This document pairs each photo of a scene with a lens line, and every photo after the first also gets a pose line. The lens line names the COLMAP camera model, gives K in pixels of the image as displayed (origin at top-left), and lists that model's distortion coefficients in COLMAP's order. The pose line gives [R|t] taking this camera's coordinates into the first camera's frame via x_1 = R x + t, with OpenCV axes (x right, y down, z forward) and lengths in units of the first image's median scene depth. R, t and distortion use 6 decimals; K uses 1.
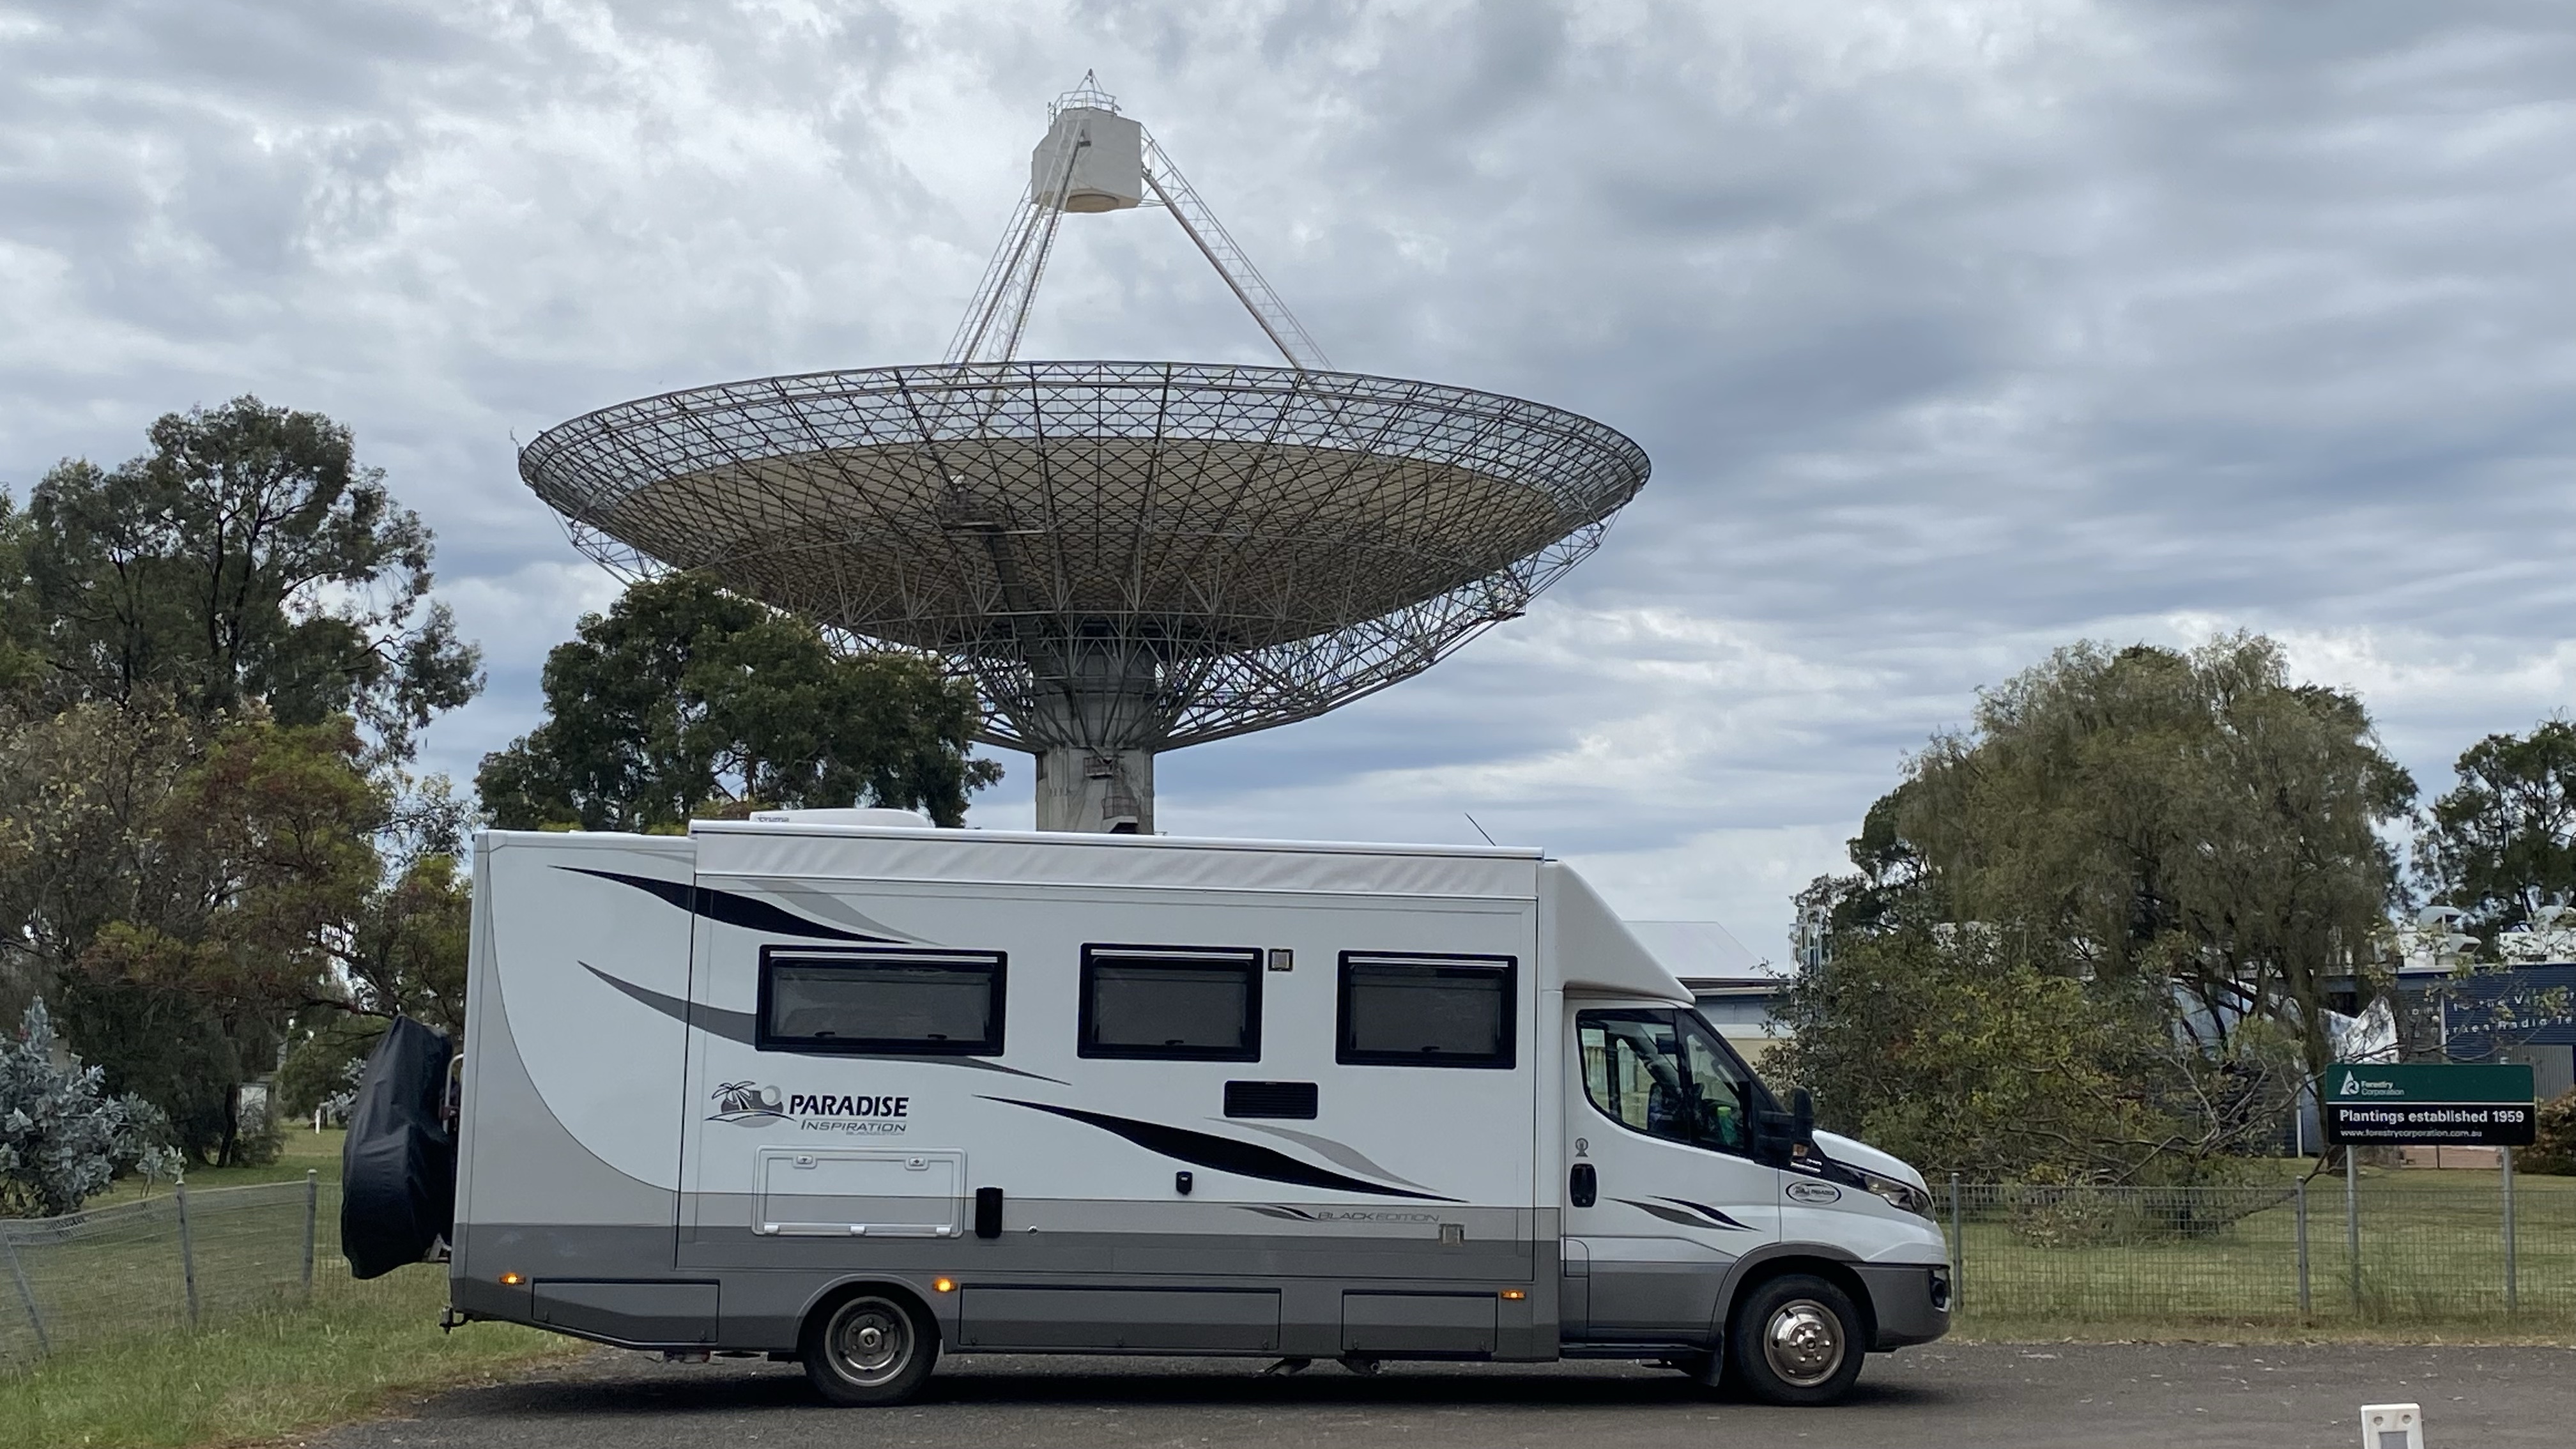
lens RADIAL K [[3426.0, 0, 1288.0], [0, 3426.0, 724.5], [0, 0, 1]] dist [0.194624, 0.026320]
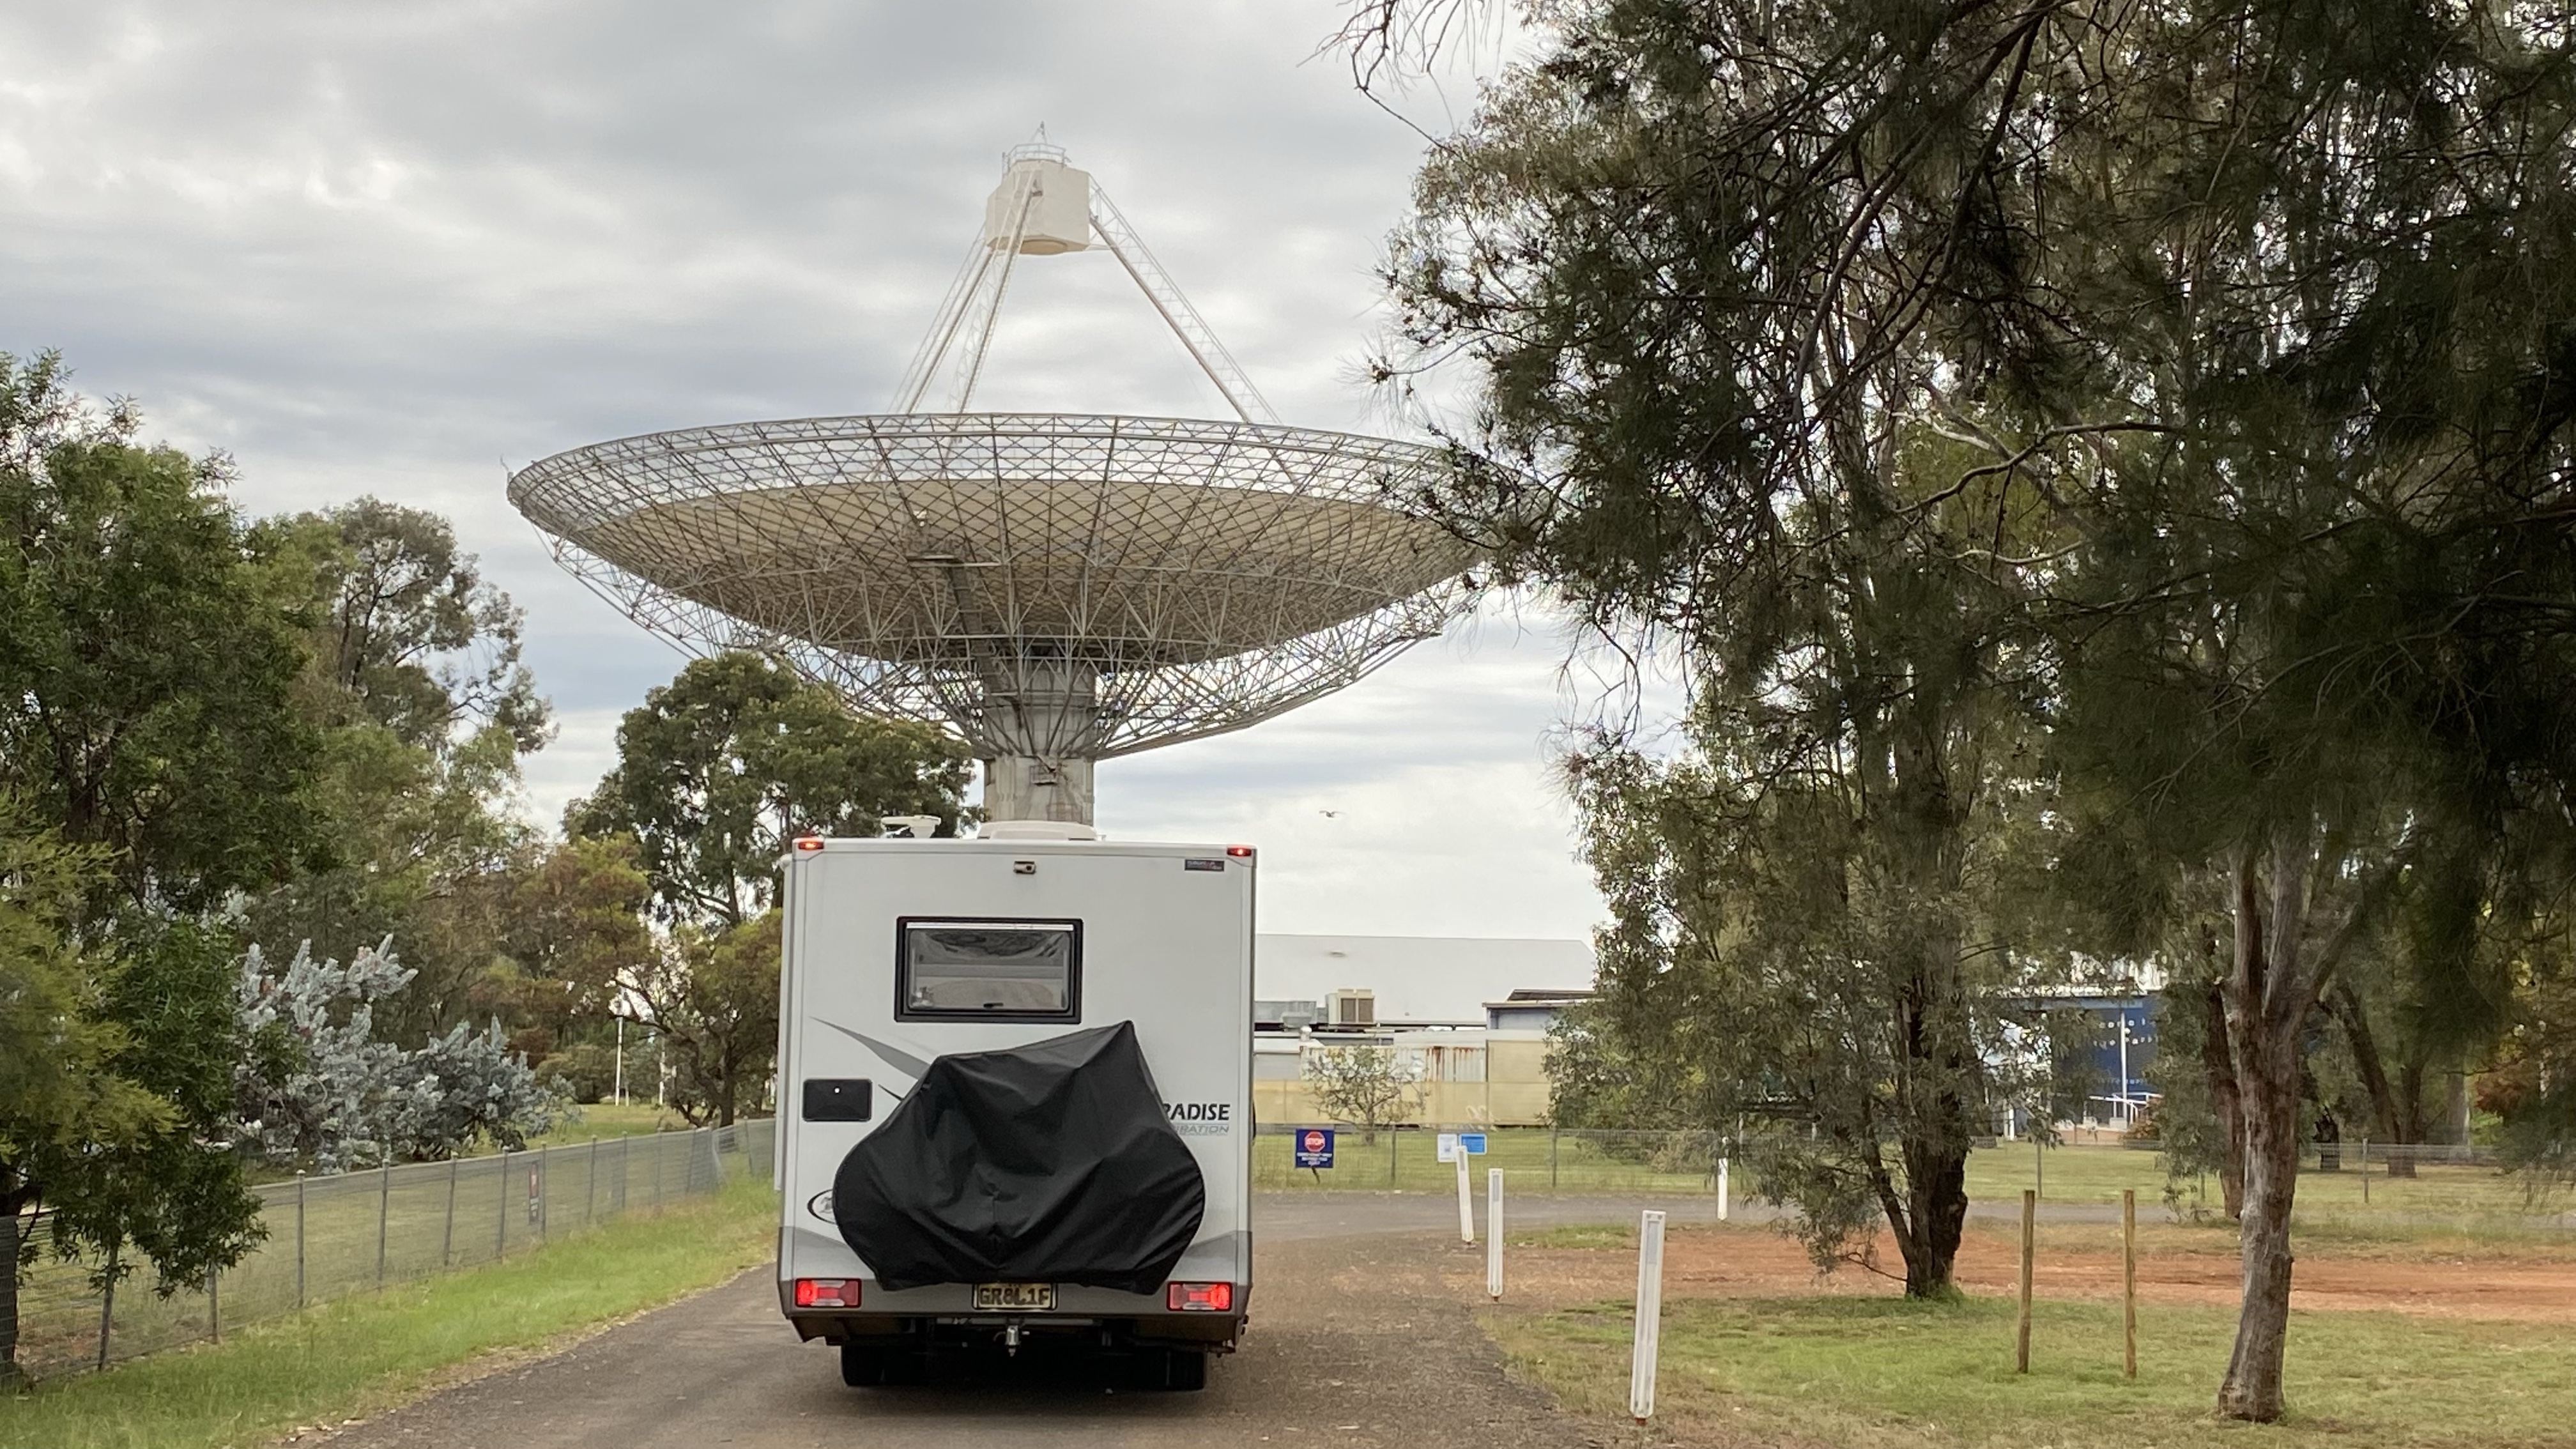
lens RADIAL K [[3727.5, 0, 1288.0], [0, 3727.5, 724.5], [0, 0, 1]] dist [0.187899, -0.026950]
pose [[0.999707, 0.012768, 0.020561, -0.002969], [-0.013030, 0.999835, 0.012663, -0.021192], [-0.020396, -0.012928, 0.999708, -0.190898]]
